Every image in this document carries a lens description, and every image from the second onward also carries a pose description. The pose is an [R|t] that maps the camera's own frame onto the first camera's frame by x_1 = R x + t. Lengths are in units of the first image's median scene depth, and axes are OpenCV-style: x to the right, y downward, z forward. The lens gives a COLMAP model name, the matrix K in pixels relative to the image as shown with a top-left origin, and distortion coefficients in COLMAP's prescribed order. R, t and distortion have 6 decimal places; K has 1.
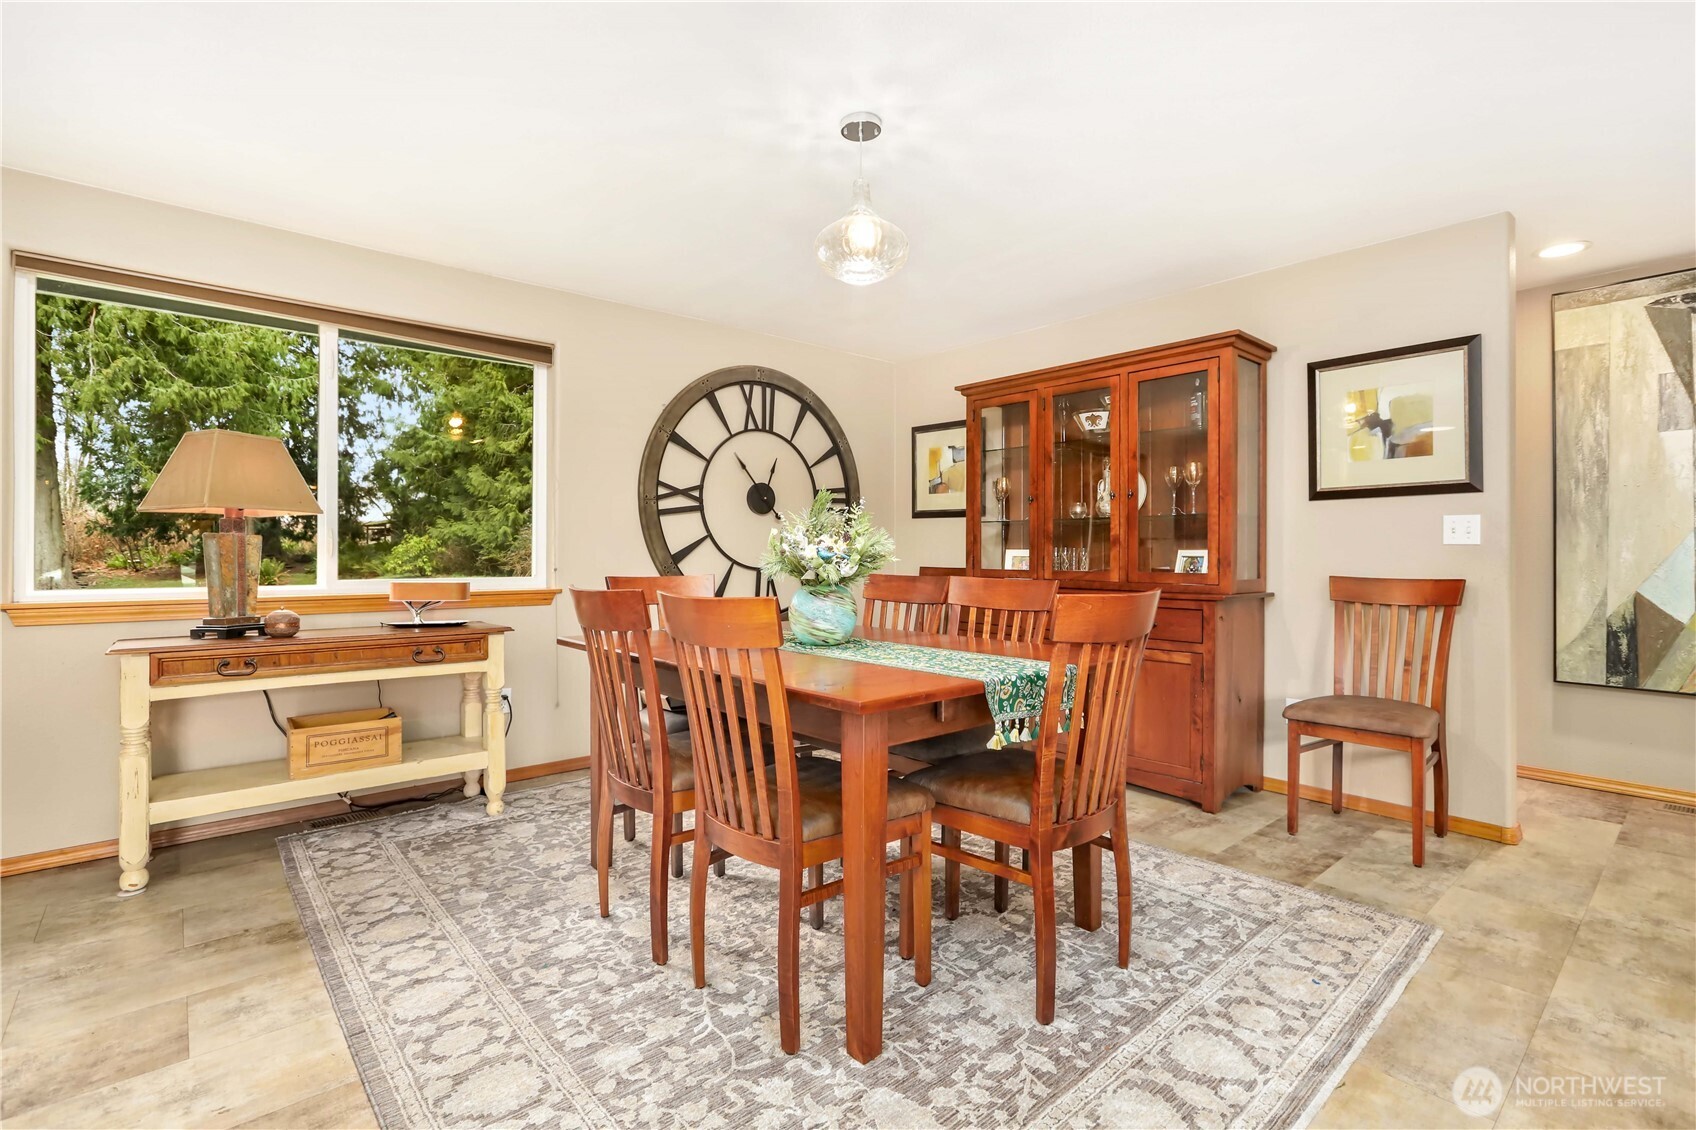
lens RADIAL K [[784.4, 0, 849.9], [0, 784.4, 554.2], [0, 0, 1]] dist [-0.007758, 0.006097]
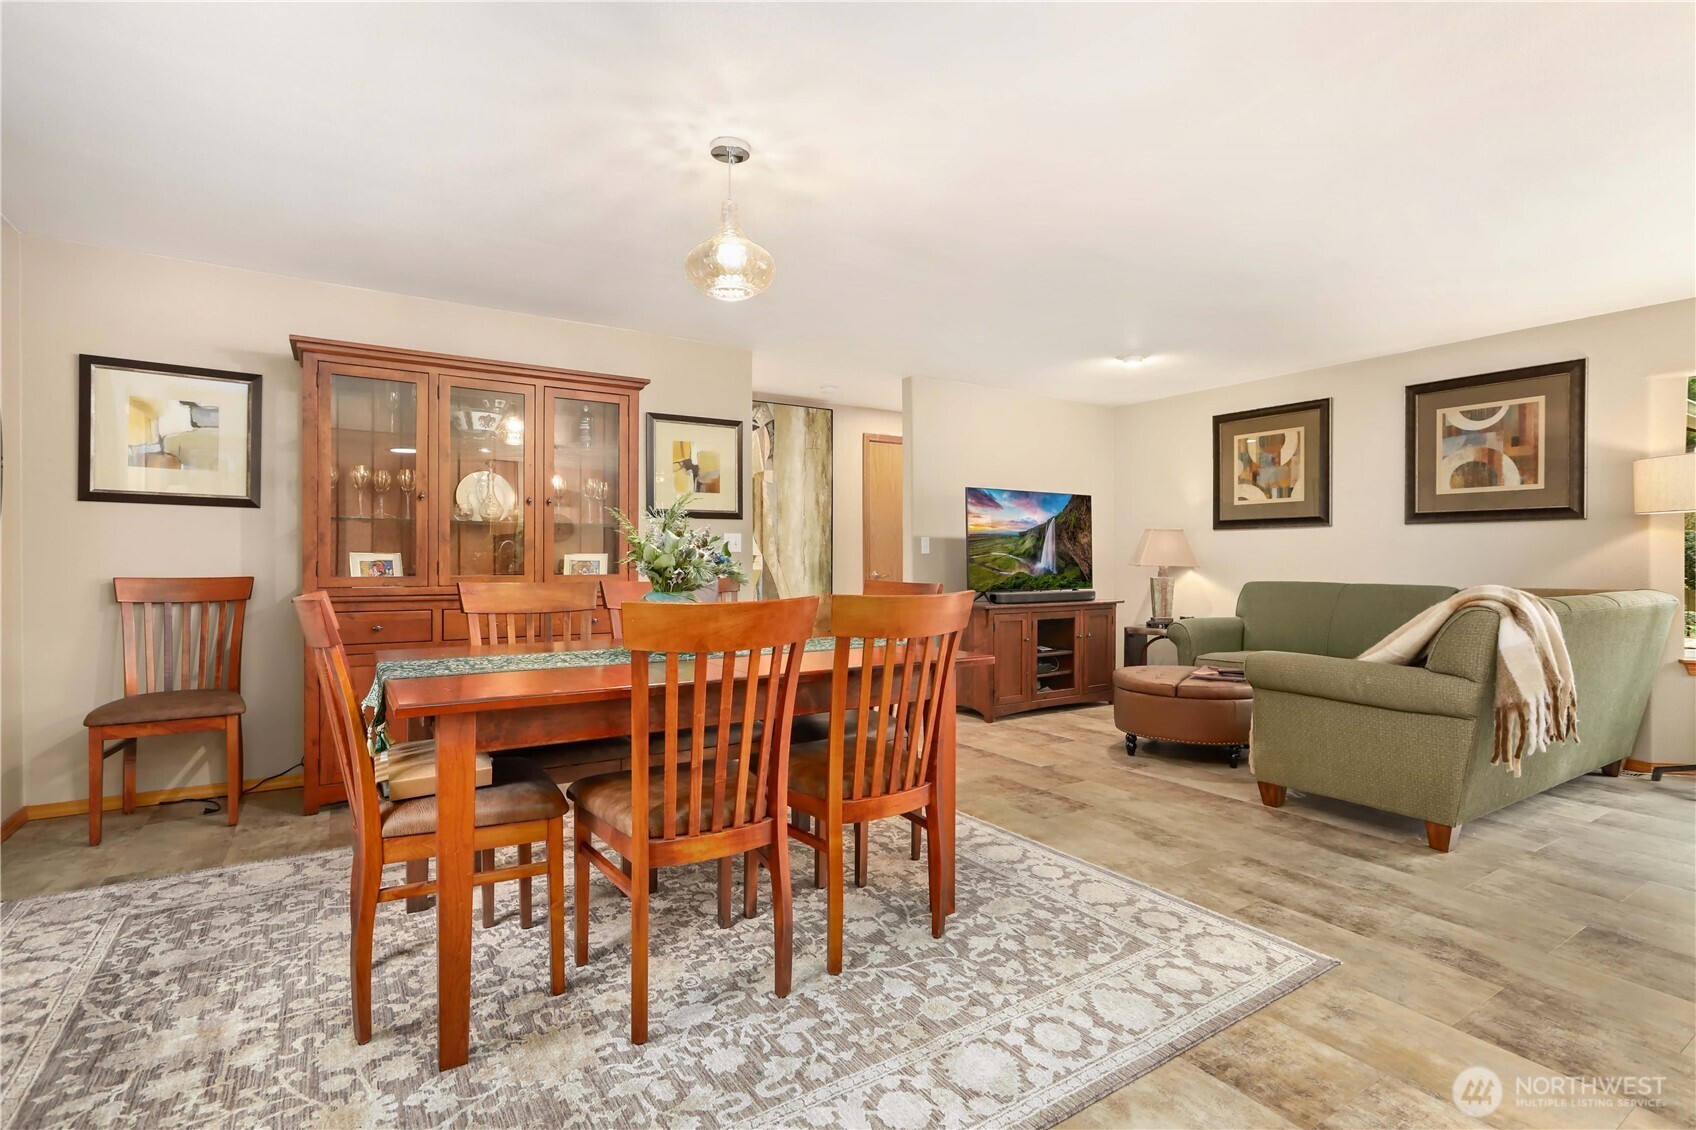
lens RADIAL K [[784.4, 0, 874.1], [0, 784.4, 563.5], [0, 0, 1]] dist [-0.007758, 0.006097]
pose [[0.143260, -0.008056, 0.989652, -0.671159], [0.000989, 0.999968, 0.007997, -0.000964], [-0.989685, -0.000167, 0.143263, 0.443126]]
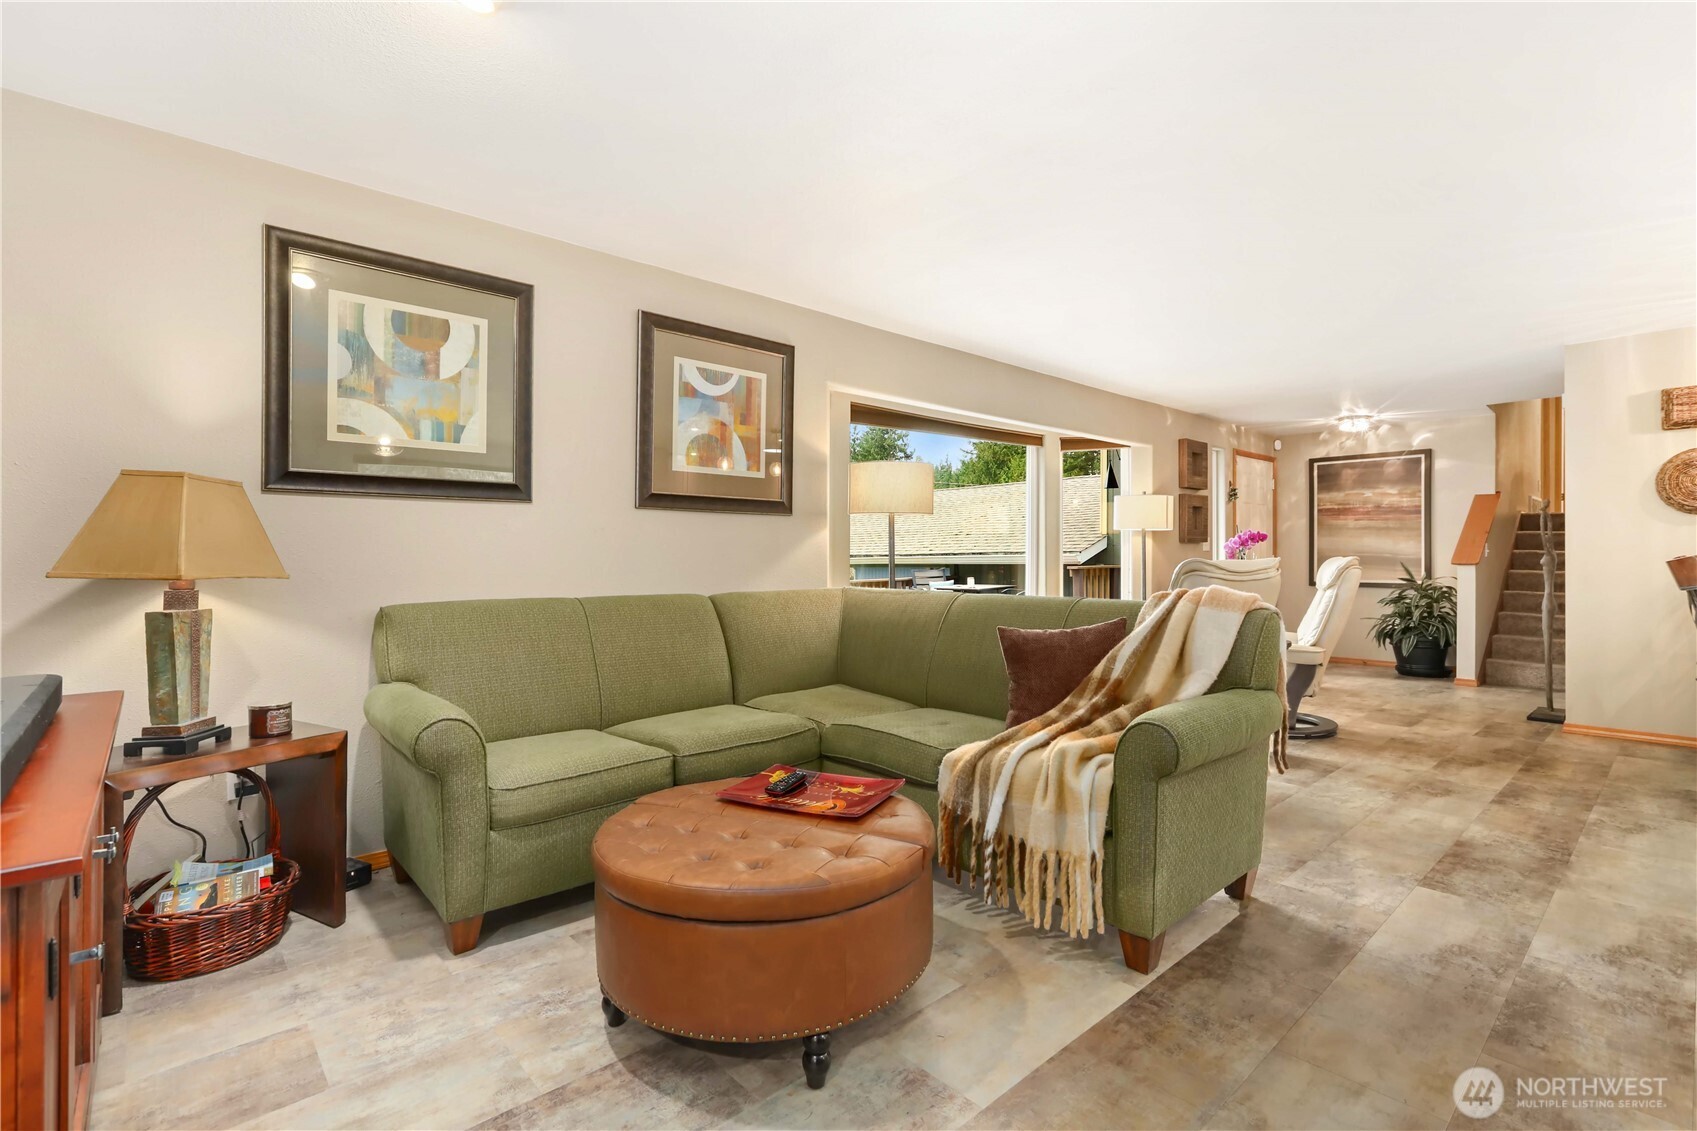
lens RADIAL K [[784.9, 0, 845.3], [0, 784.9, 552.7], [0, 0, 1]] dist [-0.007758, 0.006097]
pose [[-0.999989, 0.001681, 0.004466, 0.611750], [0.001670, 0.999996, -0.002423, -0.000182], [-0.004470, -0.002416, -0.999987, 0.683106]]
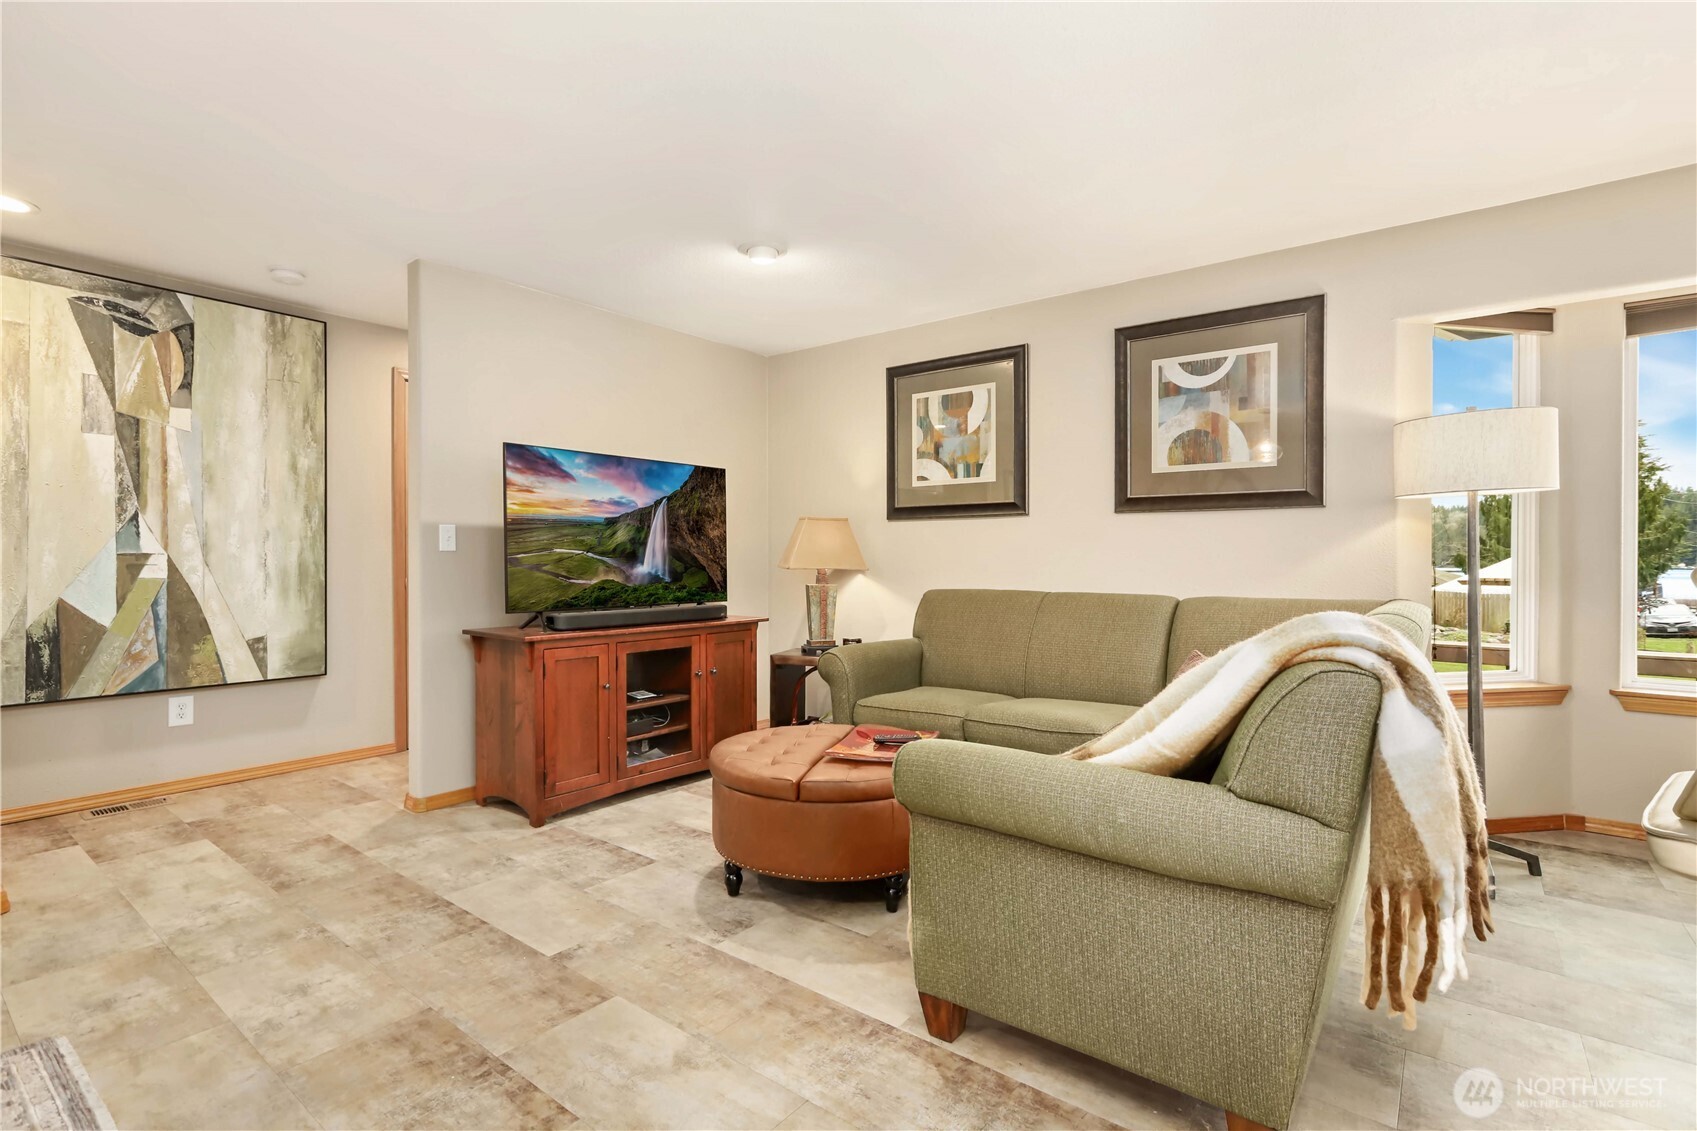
lens RADIAL K [[784.9, 0, 863.5], [0, 784.9, 558.8], [0, 0, 1]] dist [-0.007758, 0.006097]
pose [[-0.191010, -0.002053, 0.981586, -0.110921], [0.001641, 0.999996, 0.002411, 0.000328], [-0.981587, 0.002071, -0.191006, 0.234585]]
